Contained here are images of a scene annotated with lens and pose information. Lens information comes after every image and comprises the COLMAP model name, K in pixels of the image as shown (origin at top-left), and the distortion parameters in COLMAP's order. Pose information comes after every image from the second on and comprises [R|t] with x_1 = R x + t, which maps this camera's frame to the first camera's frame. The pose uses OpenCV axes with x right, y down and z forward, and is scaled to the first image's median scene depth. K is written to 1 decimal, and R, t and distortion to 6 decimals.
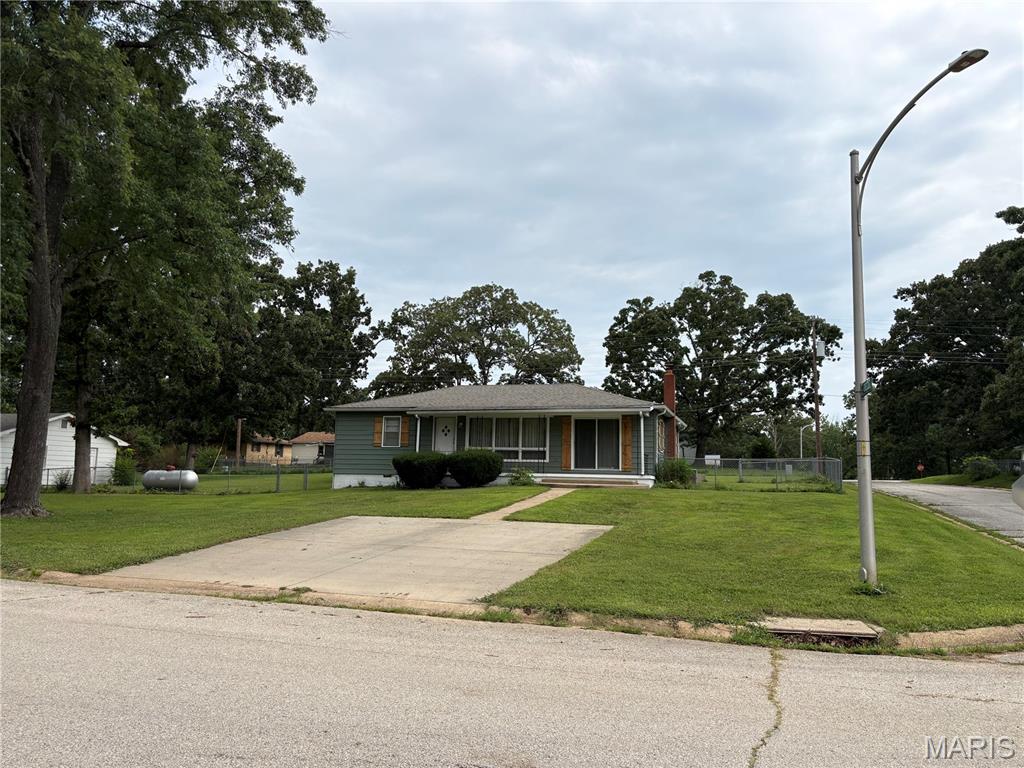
lens RADIAL K [[781.1, 0, 509.5], [0, 781.1, 385.2], [0, 0, 1]] dist [0.045913, -0.040780]
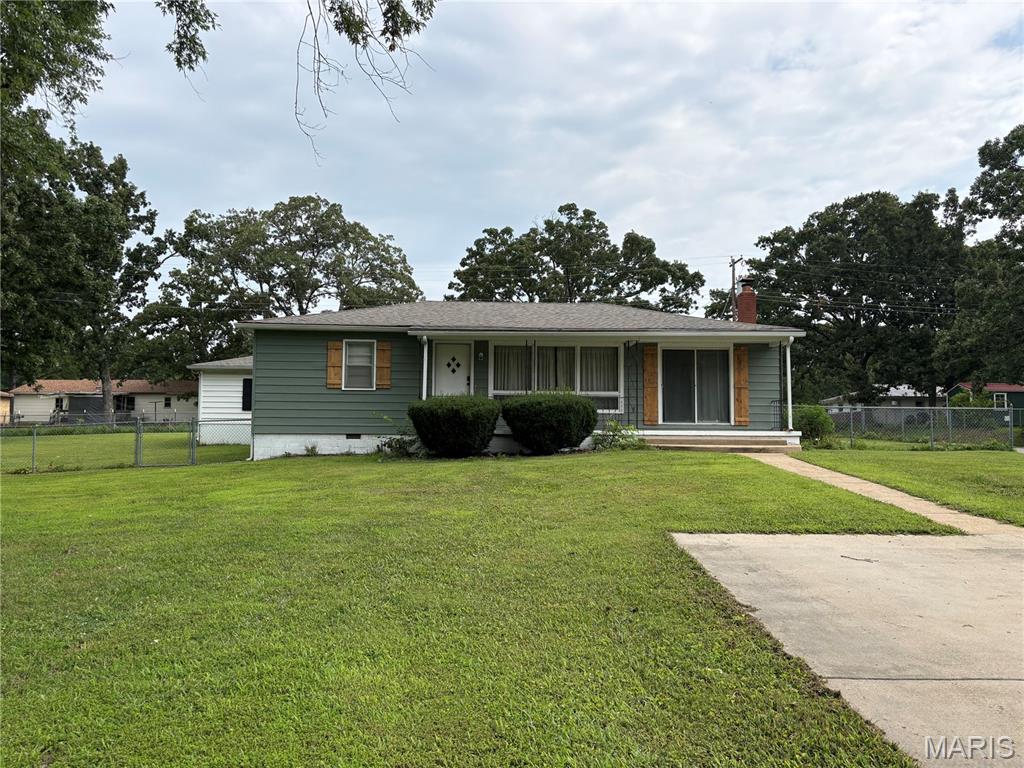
lens RADIAL K [[781.1, 0, 509.6], [0, 781.1, 384.8], [0, 0, 1]] dist [0.045913, -0.040780]
pose [[0.939624, 0.009508, 0.342077, -0.115735], [-0.027957, 0.998405, 0.049043, 0.019182], [-0.341065, -0.055646, 0.938391, 0.176999]]
